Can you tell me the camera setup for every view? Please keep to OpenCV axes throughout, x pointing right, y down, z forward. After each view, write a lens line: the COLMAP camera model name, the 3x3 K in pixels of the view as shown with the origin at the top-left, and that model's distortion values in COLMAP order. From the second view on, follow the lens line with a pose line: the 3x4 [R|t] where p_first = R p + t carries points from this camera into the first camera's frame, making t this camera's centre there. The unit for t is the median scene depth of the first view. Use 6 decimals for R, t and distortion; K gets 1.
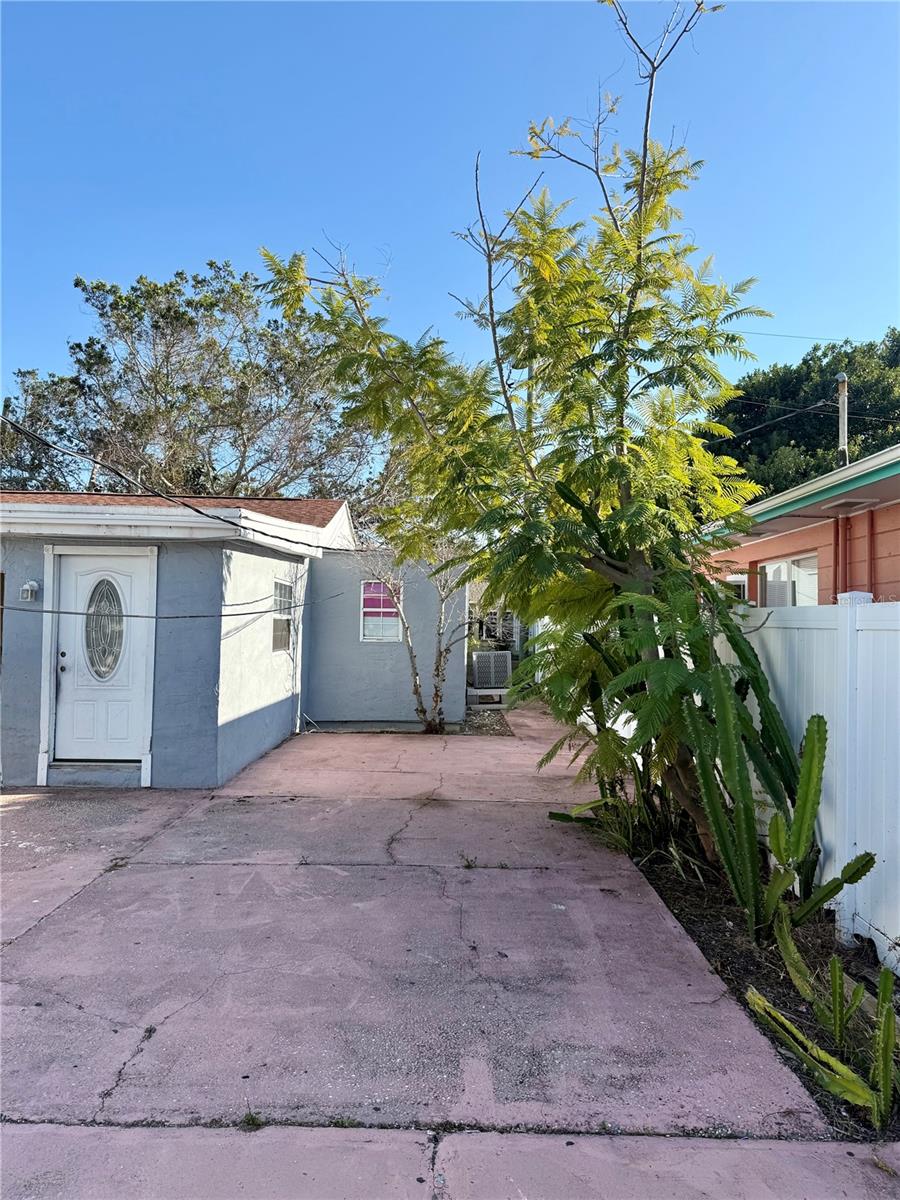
lens RADIAL K [[851.5, 0, 452.5], [0, 851.5, 594.7], [0, 0, 1]] dist [0.060590, -0.073557]
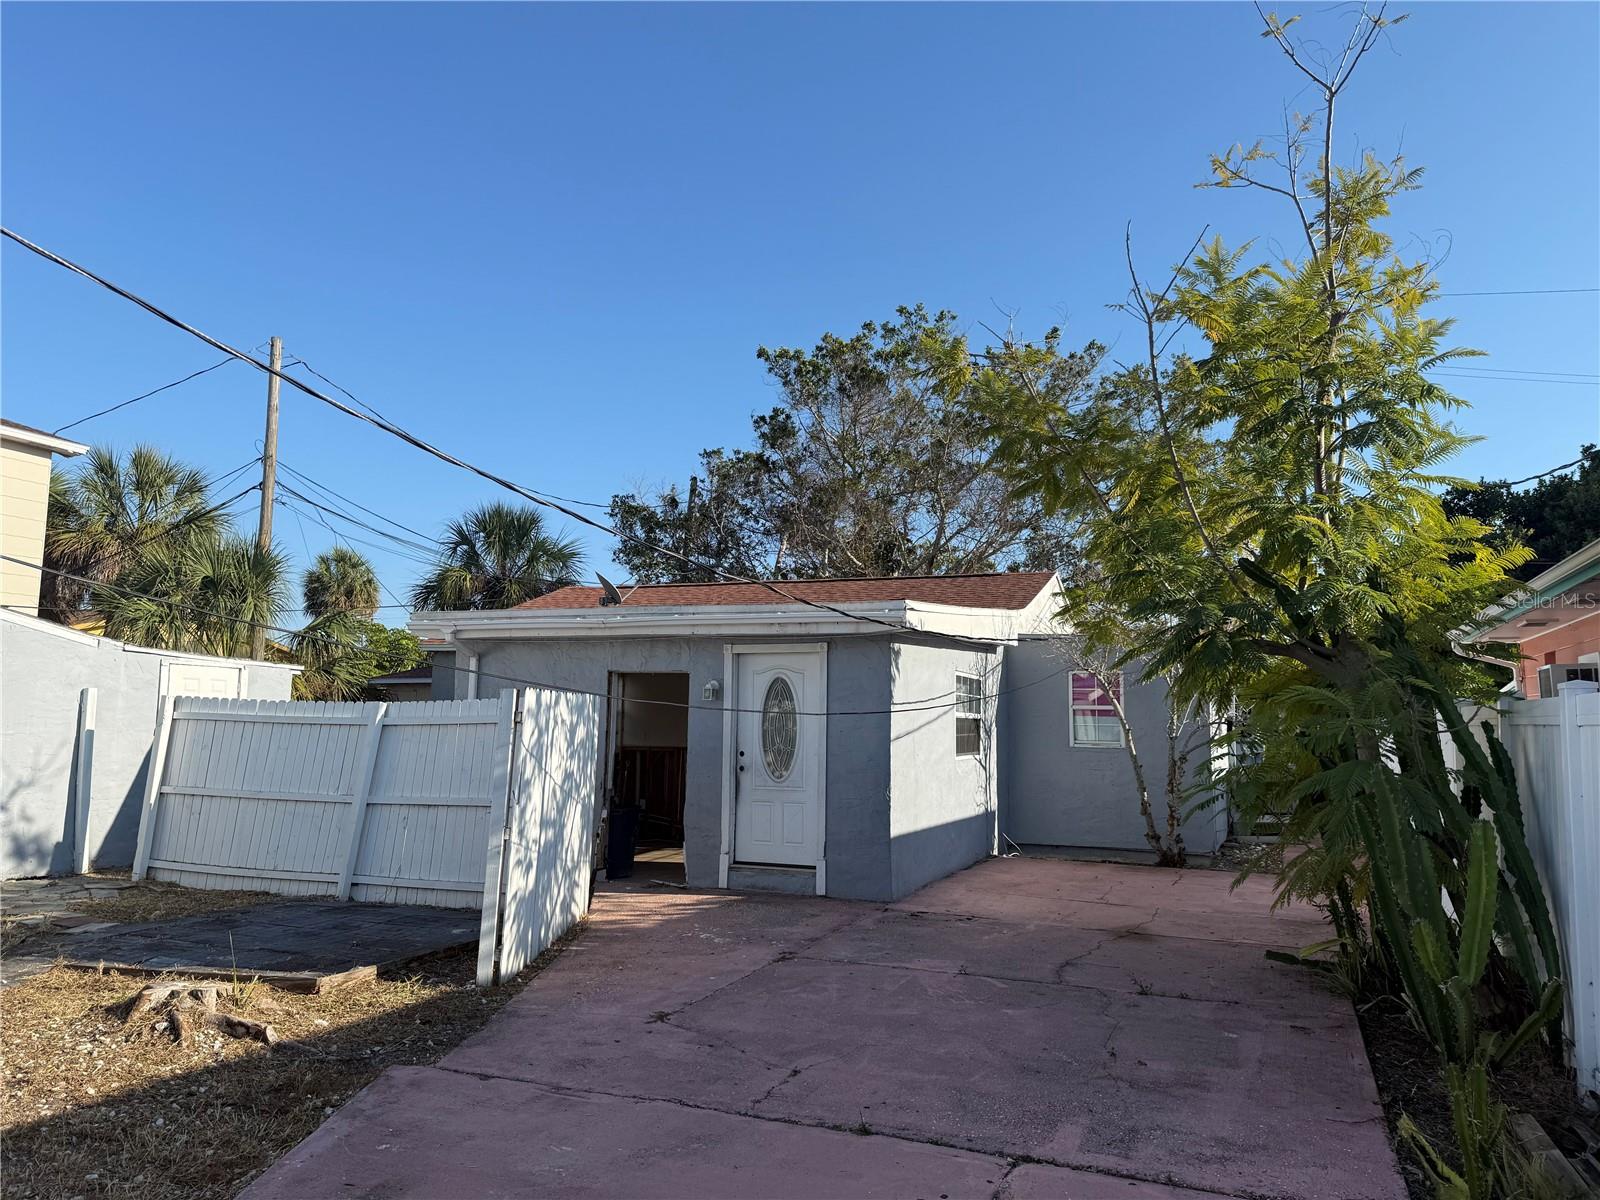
lens RADIAL K [[1135.3, 0, 792.4], [0, 1135.3, 587.9], [0, 0, 1]] dist [0.060590, -0.073557]
pose [[0.923282, -0.046797, -0.381261, 0.137842], [0.012504, 0.995687, -0.091935, 0.000103], [0.383919, 0.080115, 0.919885, -0.247658]]
